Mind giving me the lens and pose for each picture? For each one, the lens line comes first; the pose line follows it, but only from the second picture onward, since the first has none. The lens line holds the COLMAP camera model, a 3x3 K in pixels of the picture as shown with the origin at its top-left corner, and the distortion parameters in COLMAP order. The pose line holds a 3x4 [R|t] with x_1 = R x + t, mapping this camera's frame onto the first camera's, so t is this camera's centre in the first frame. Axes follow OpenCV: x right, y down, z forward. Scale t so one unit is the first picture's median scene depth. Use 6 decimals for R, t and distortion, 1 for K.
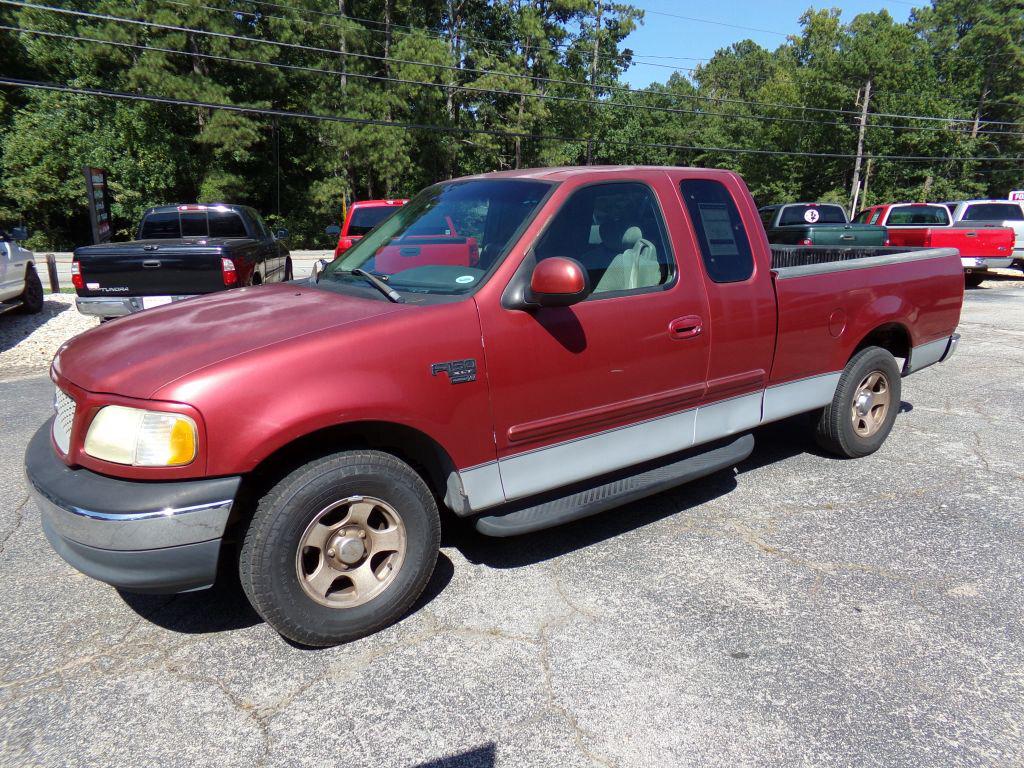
lens RADIAL K [[684.4, 0, 512.6], [0, 684.4, 377.8], [0, 0, 1]] dist [0.008051, 0.007705]
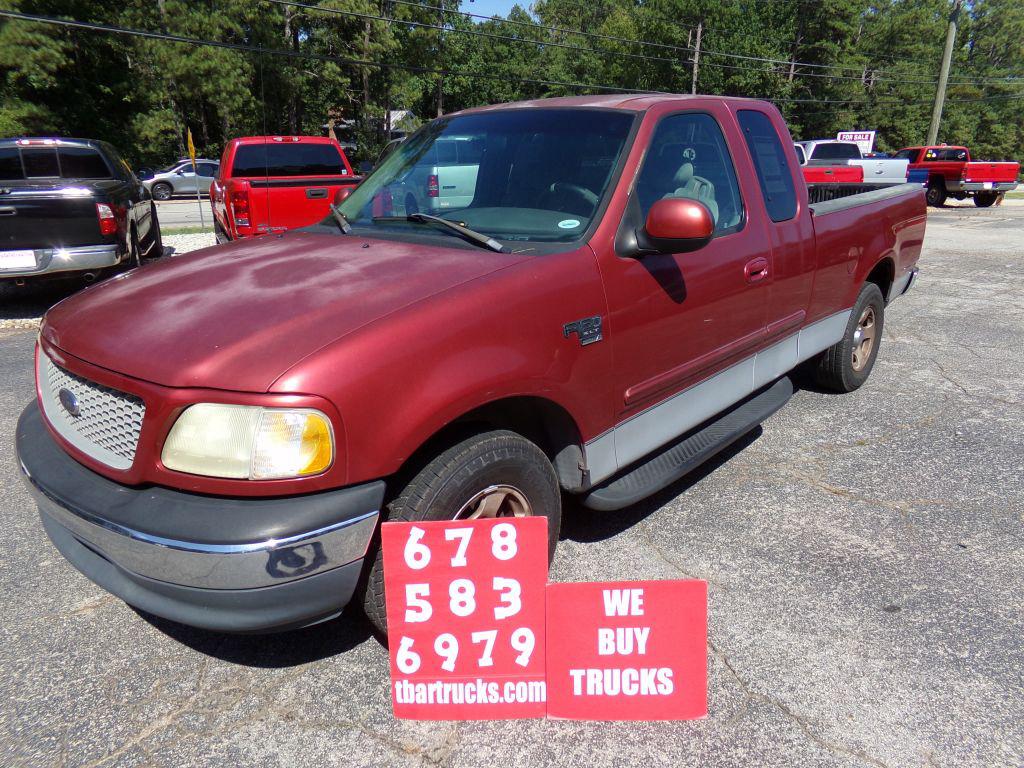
lens RADIAL K [[684.4, 0, 512.6], [0, 684.4, 377.8], [0, 0, 1]] dist [0.008051, 0.007705]
pose [[0.977431, -0.065247, 0.200926, -0.022063], [0.048549, 0.995029, 0.086945, -0.001974], [-0.205601, -0.075228, 0.975740, 0.010856]]
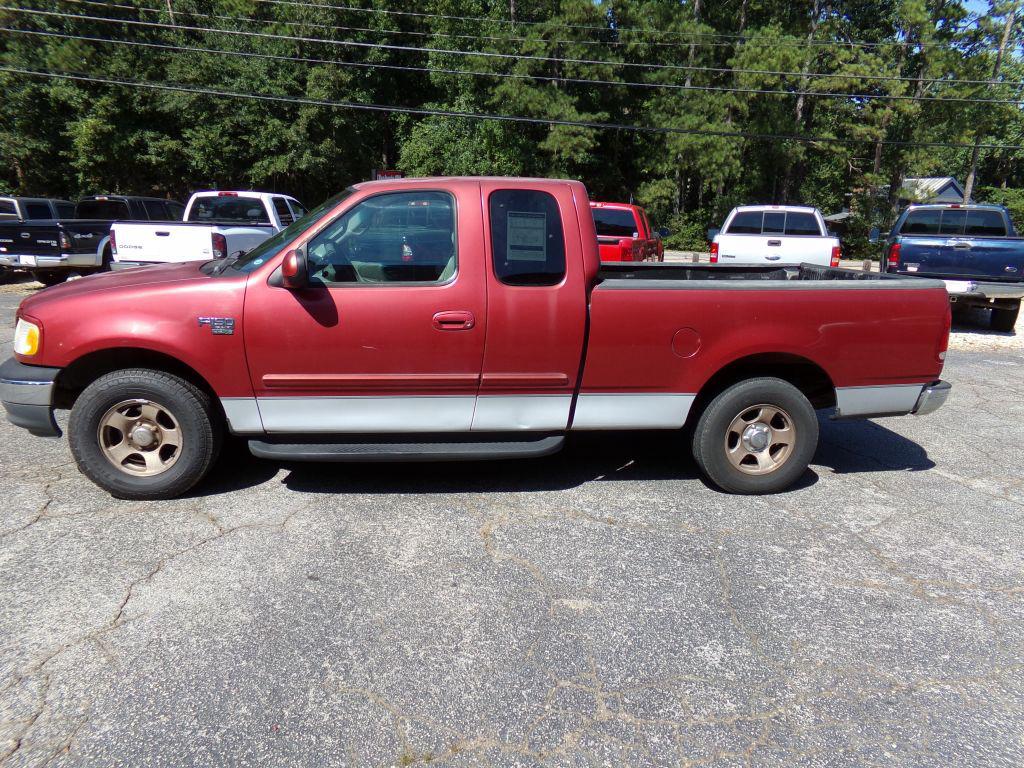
lens RADIAL K [[684.4, 0, 512.6], [0, 684.4, 377.8], [0, 0, 1]] dist [0.008051, 0.007705]
pose [[0.871775, 0.152005, -0.465728, 0.091659], [-0.153278, 0.987549, 0.035405, -0.003669], [0.465311, 0.040521, 0.884219, 0.006190]]
